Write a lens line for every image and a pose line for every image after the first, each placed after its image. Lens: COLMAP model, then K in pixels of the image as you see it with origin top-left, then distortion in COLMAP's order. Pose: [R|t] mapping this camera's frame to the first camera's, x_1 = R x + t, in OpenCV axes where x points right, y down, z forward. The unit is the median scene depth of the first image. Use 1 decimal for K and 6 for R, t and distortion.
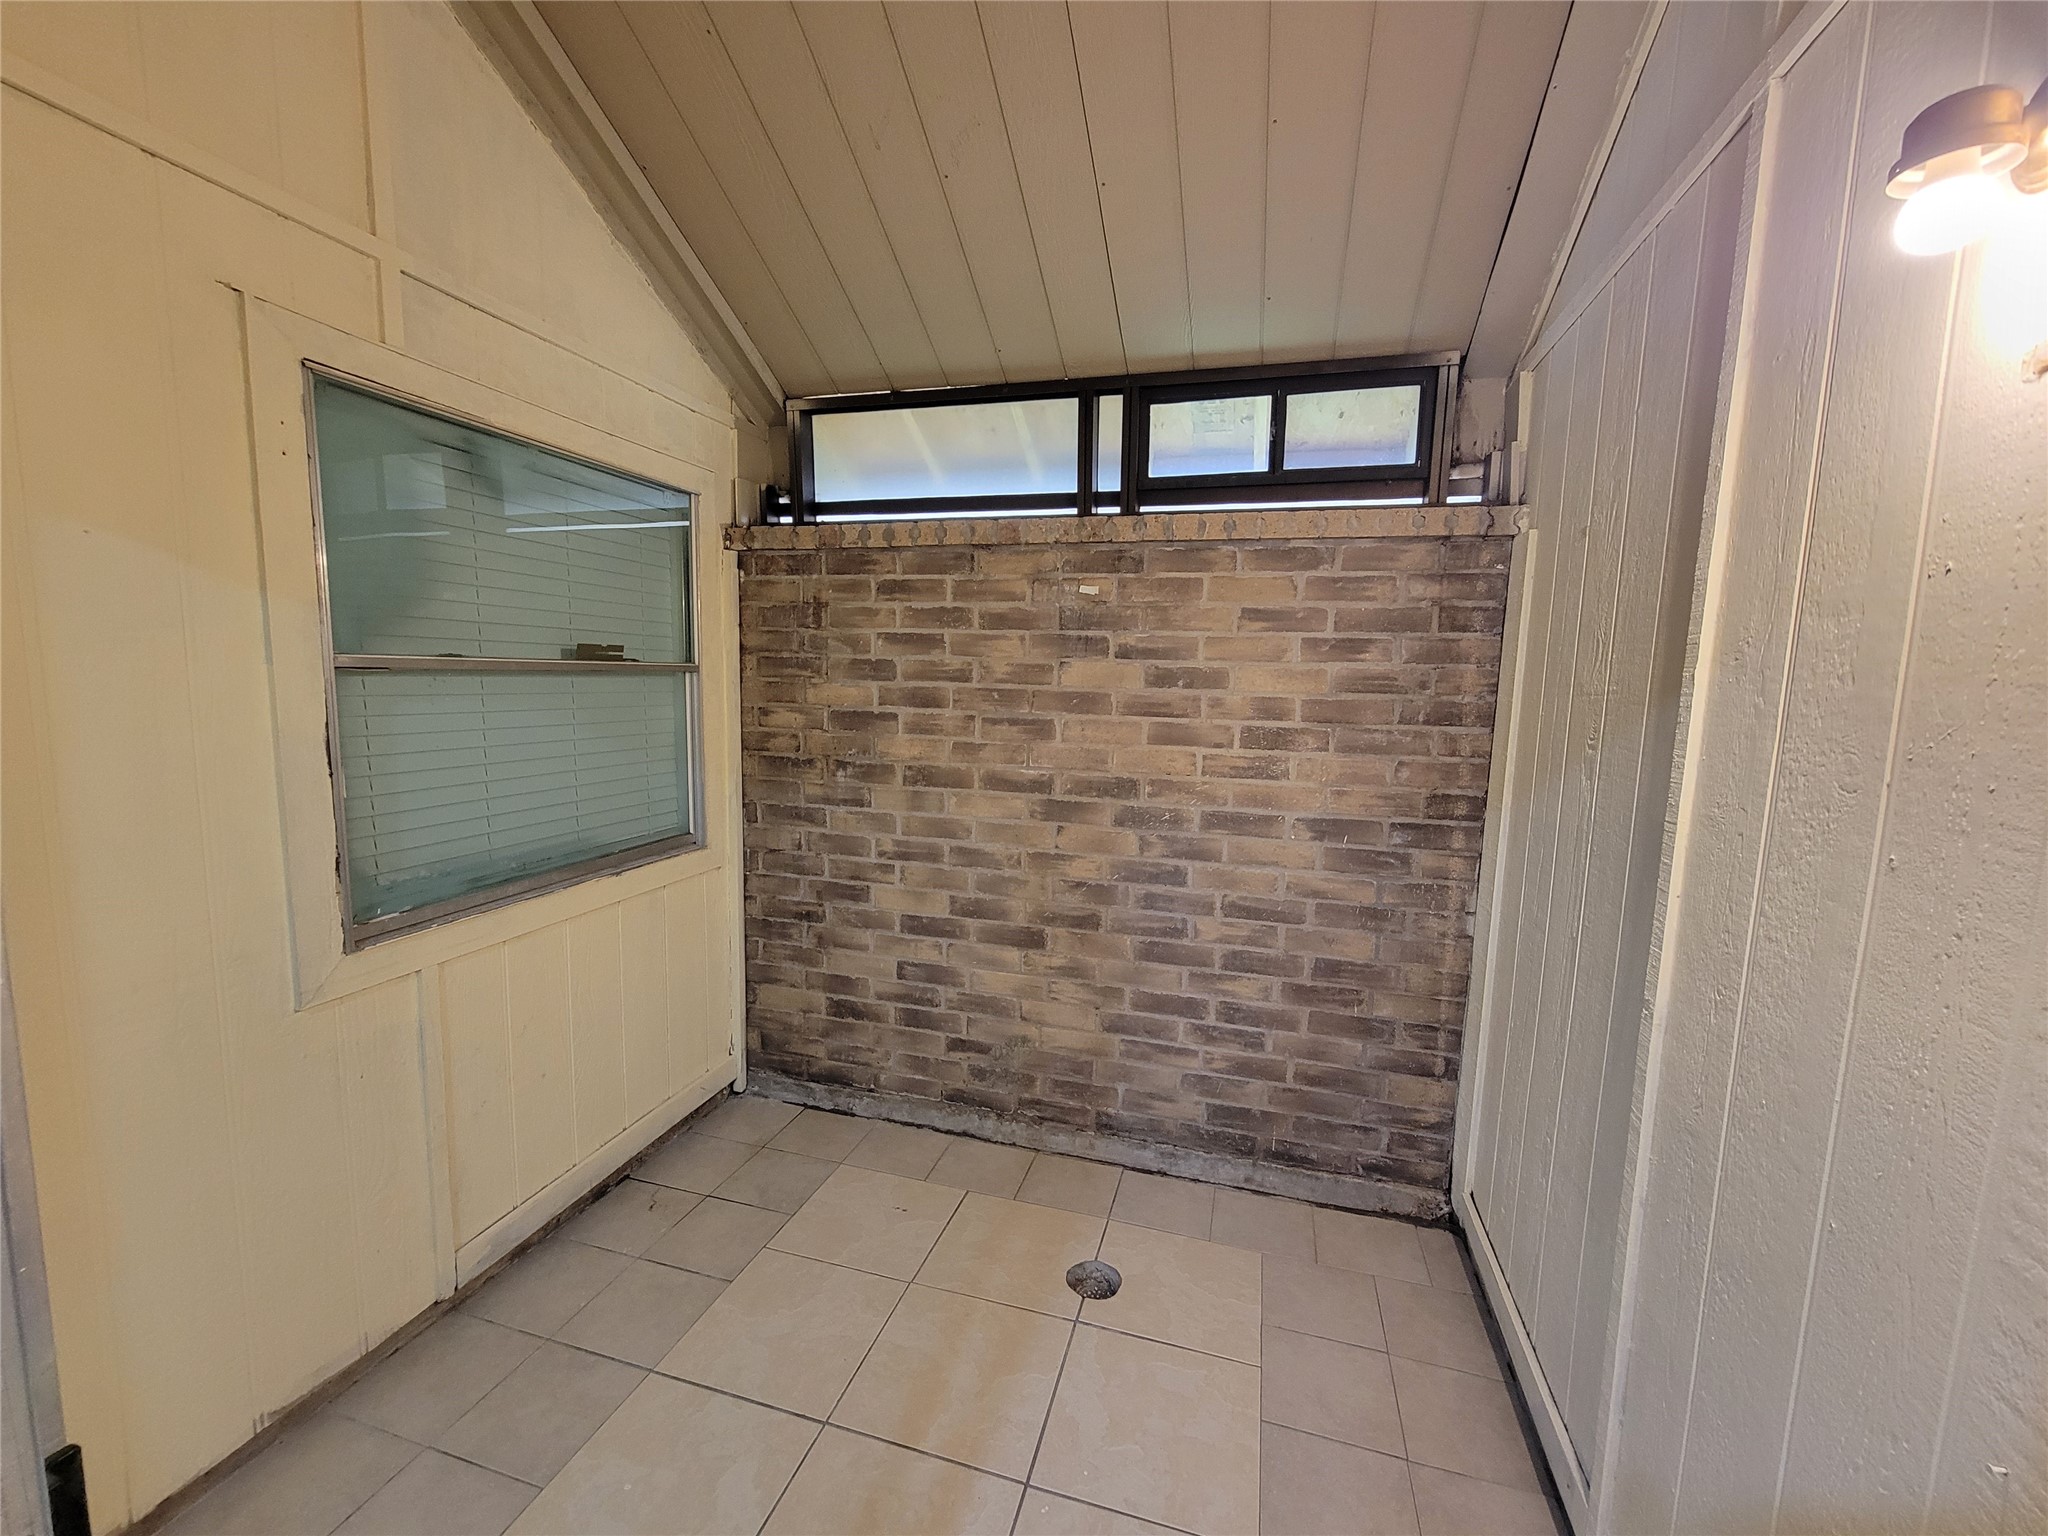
lens RADIAL K [[828.0, 0, 1022.2], [0, 828.0, 775.0], [0, 0, 1]] dist [-0.009178, -0.000496]
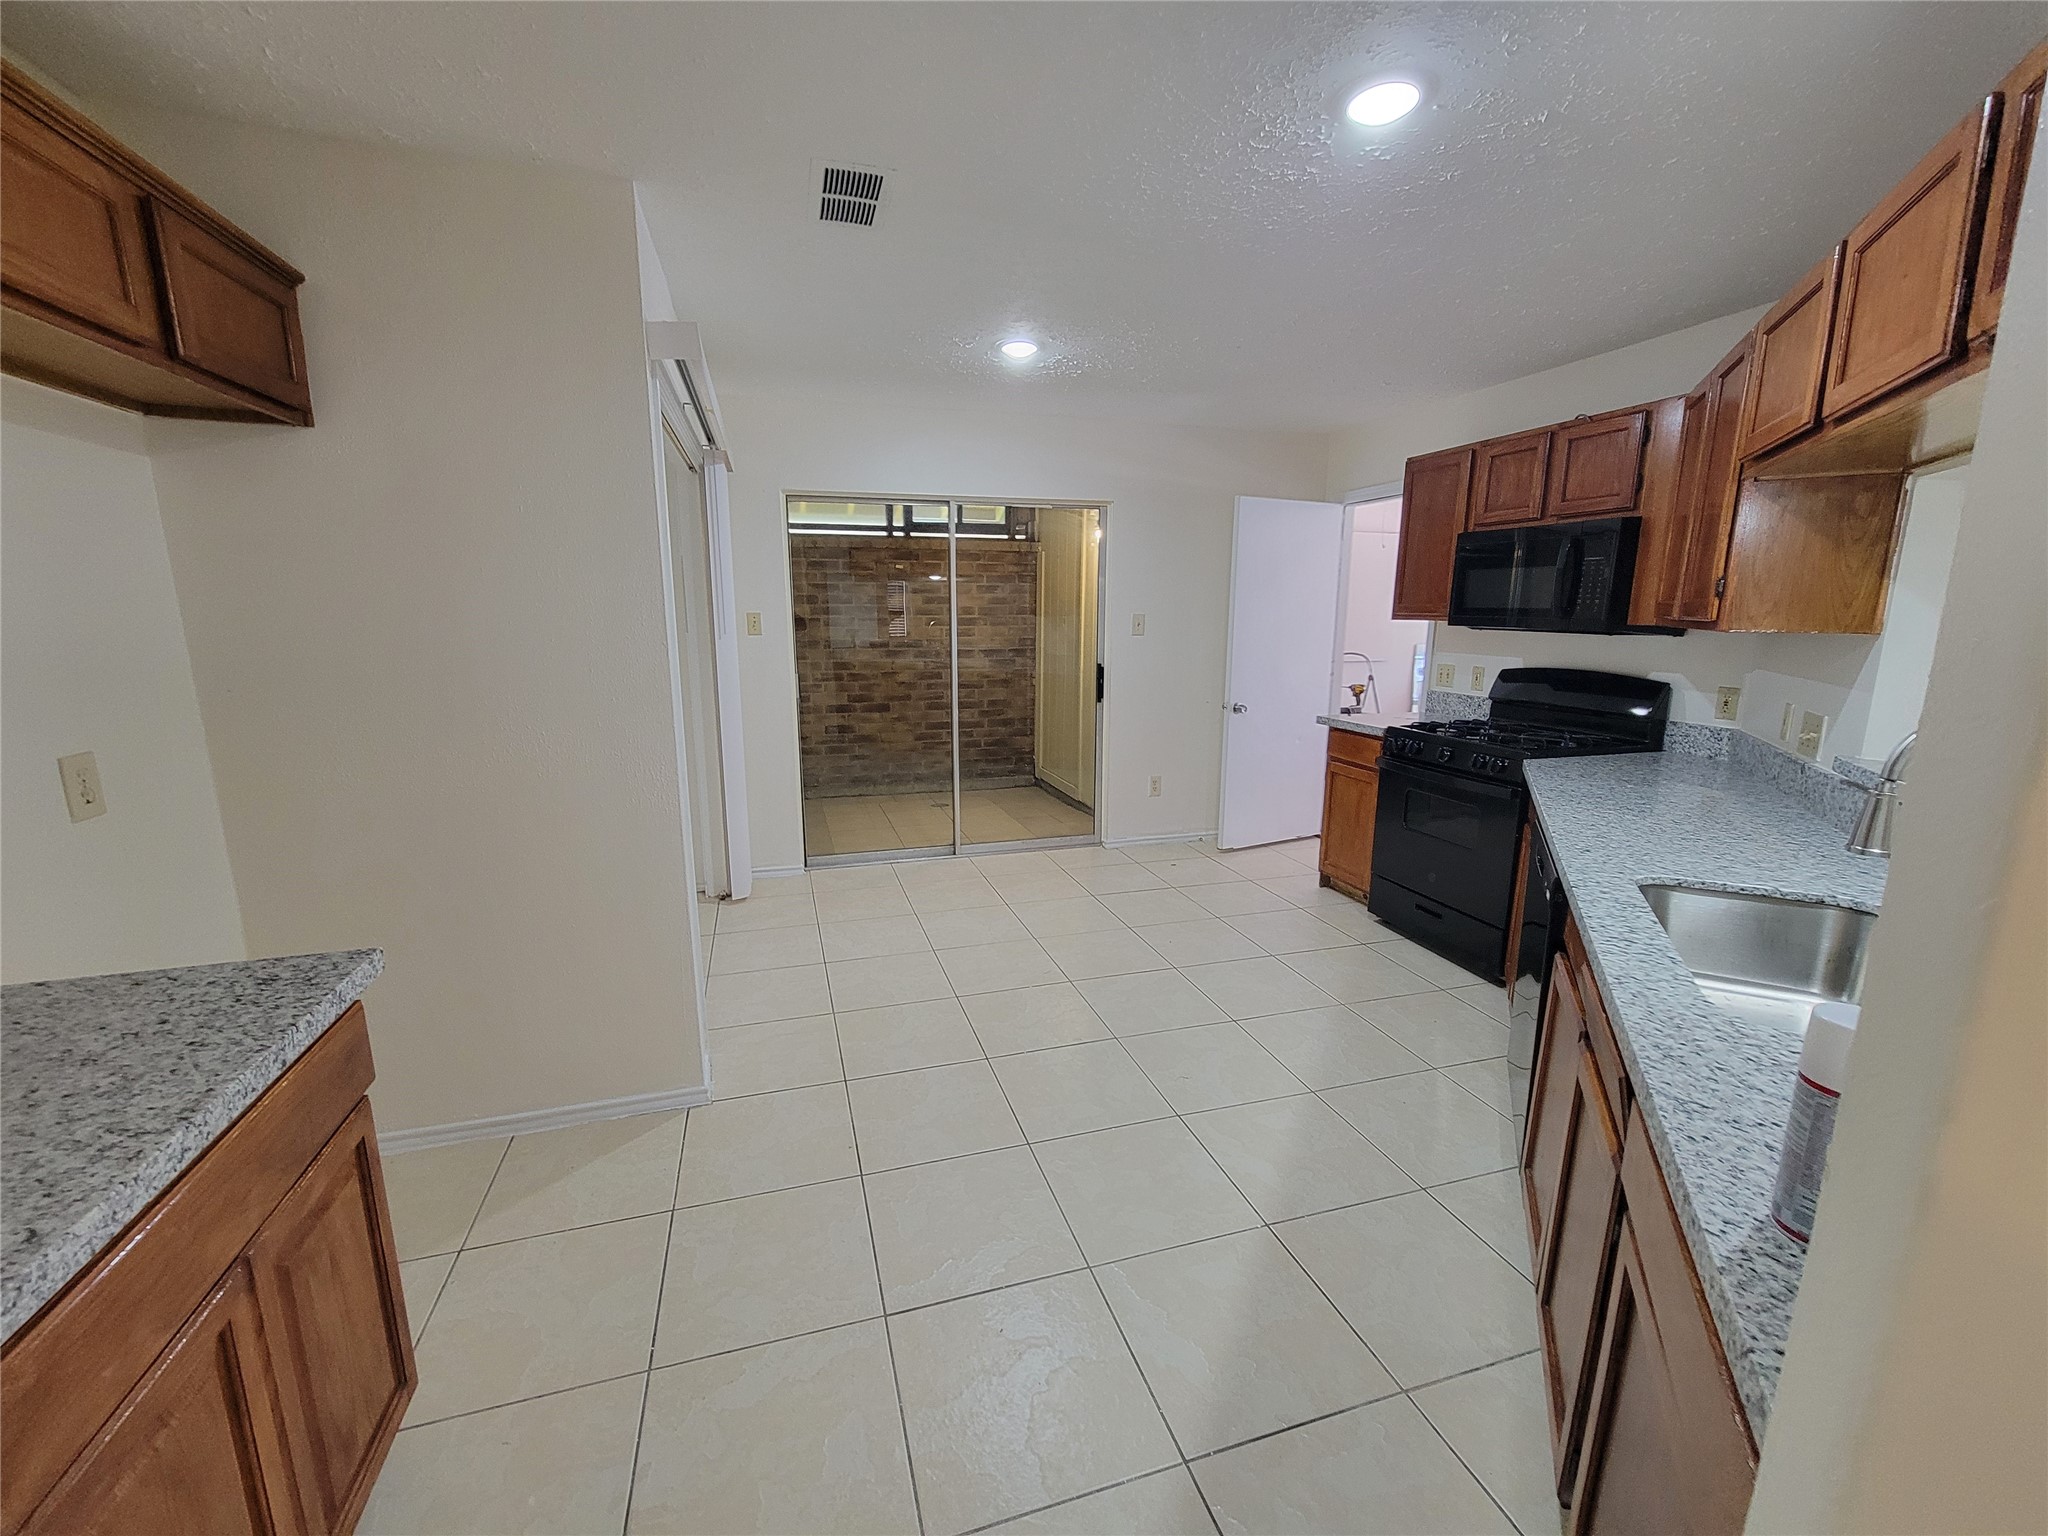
lens RADIAL K [[828.0, 0, 1020.3], [0, 828.0, 765.2], [0, 0, 1]] dist [-0.009178, -0.000496]
pose [[0.834471, -0.127442, 0.536113, -1.075793], [0.081557, 0.990738, 0.108569, 0.142331], [-0.544984, -0.046874, 0.837135, -1.409042]]
